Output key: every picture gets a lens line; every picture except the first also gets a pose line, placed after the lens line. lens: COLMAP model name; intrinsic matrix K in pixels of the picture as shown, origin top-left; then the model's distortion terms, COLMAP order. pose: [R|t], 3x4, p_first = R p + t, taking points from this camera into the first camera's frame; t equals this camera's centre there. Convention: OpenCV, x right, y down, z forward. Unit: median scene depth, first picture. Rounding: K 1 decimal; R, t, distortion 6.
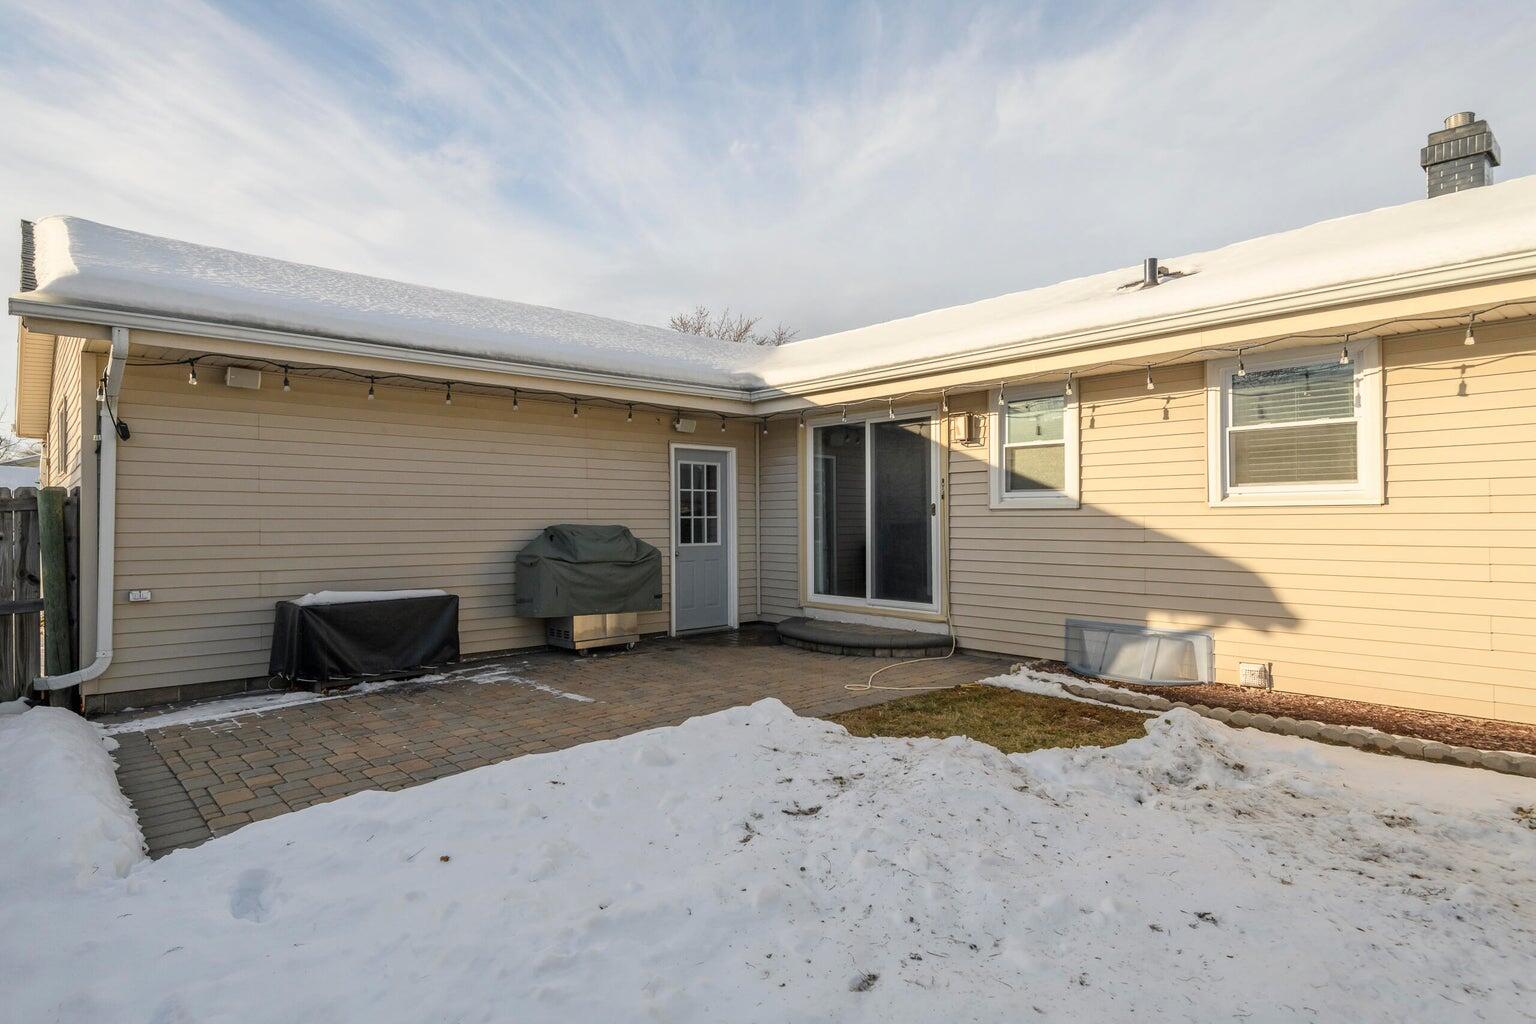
lens RADIAL K [[814.9, 0, 768.0], [0, 814.9, 512.0], [0, 0, 1]] dist [0.030466, -0.021640]
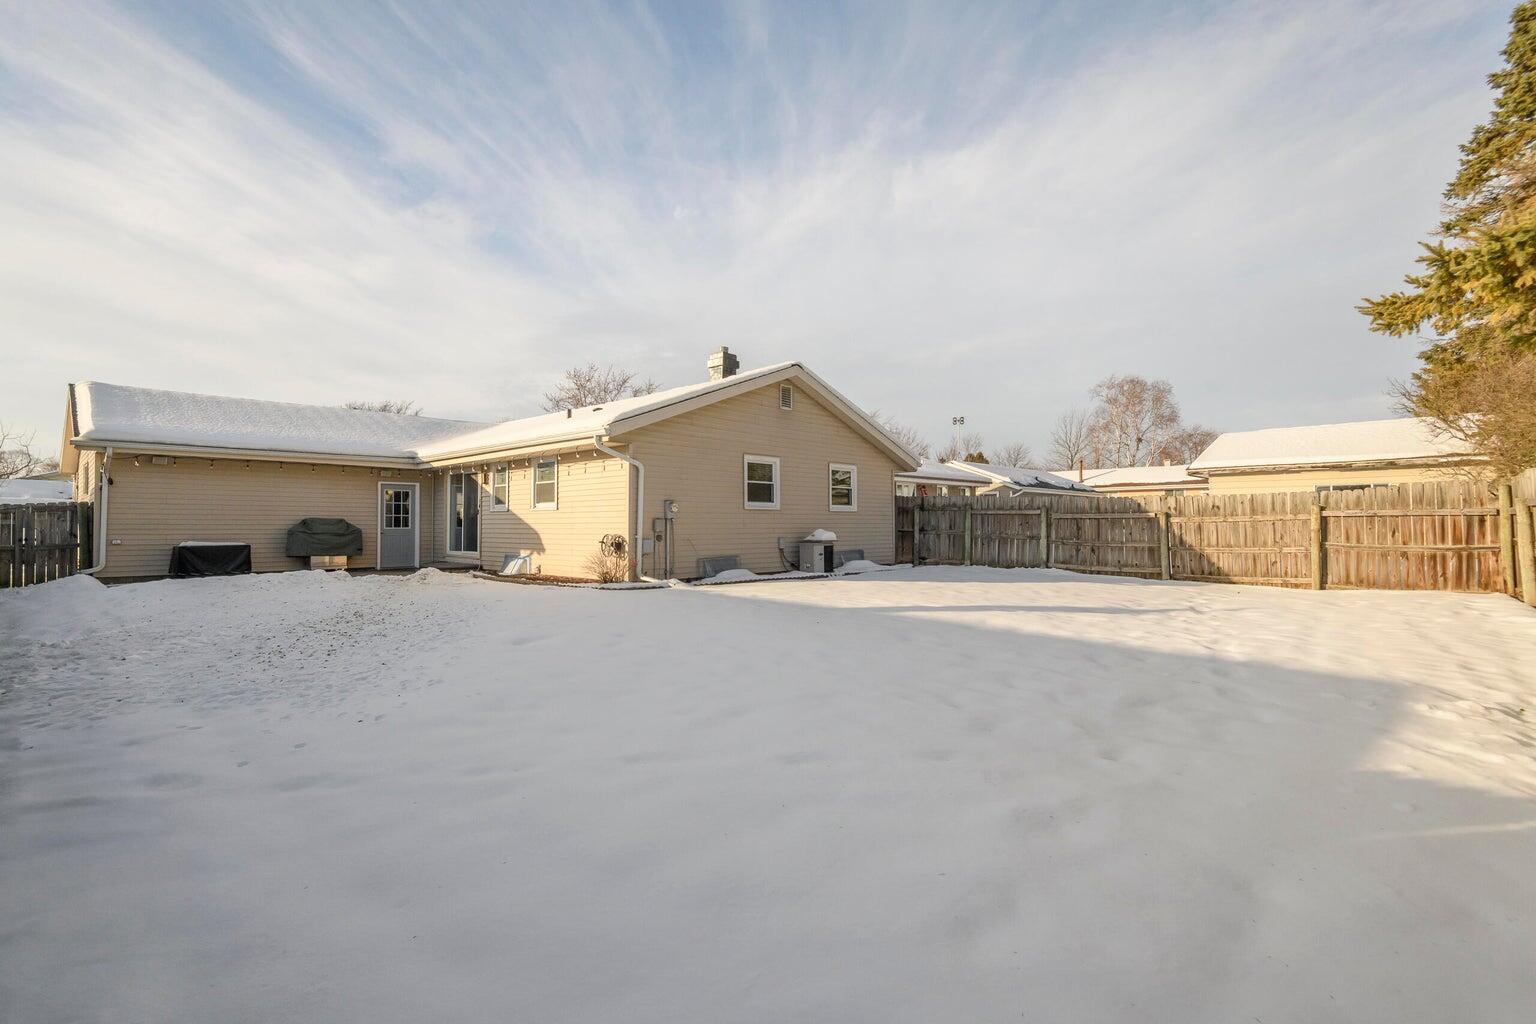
lens RADIAL K [[695.6, 0, 765.6], [0, 695.6, 509.8], [0, 0, 1]] dist [0.024312, -0.015726]
pose [[0.997519, 0.003755, 0.070301, 0.895937], [-0.002920, 0.999924, -0.011972, 0.012854], [-0.070341, 0.011737, 0.997454, -1.082538]]
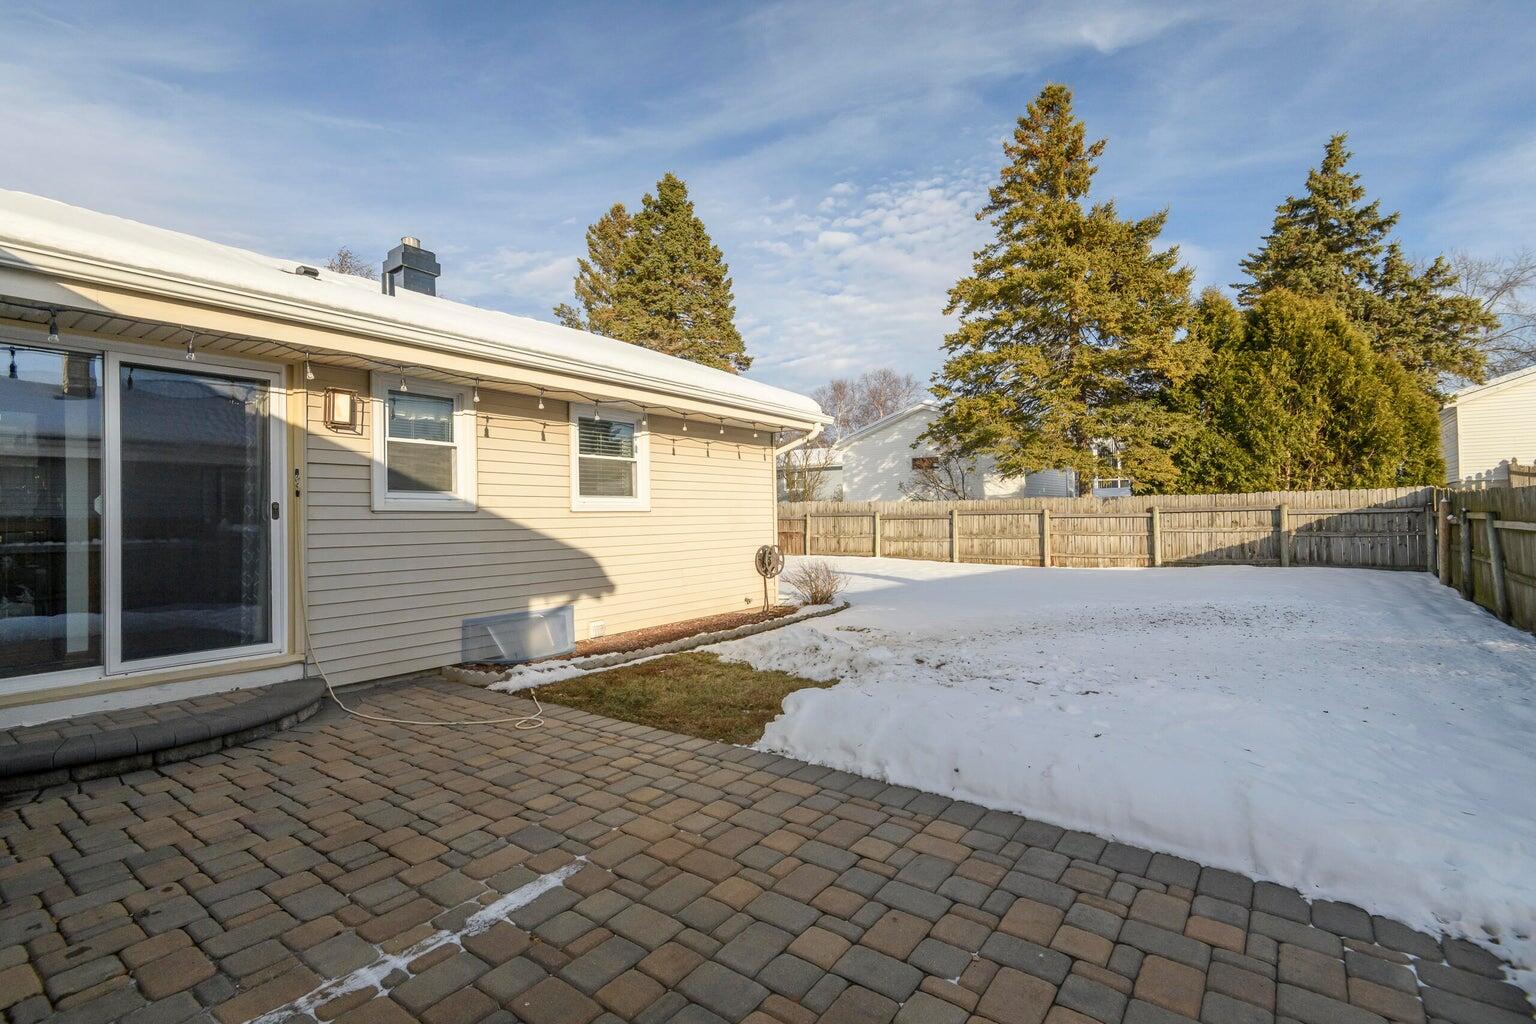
lens RADIAL K [[695.6, 0, 765.6], [0, 695.6, 509.8], [0, 0, 1]] dist [0.024312, -0.015726]
pose [[-0.193928, 0.016106, 0.980883, -0.490150], [0.004617, 0.999869, -0.015505, 0.007679], [-0.981005, 0.001522, -0.193977, 0.699106]]
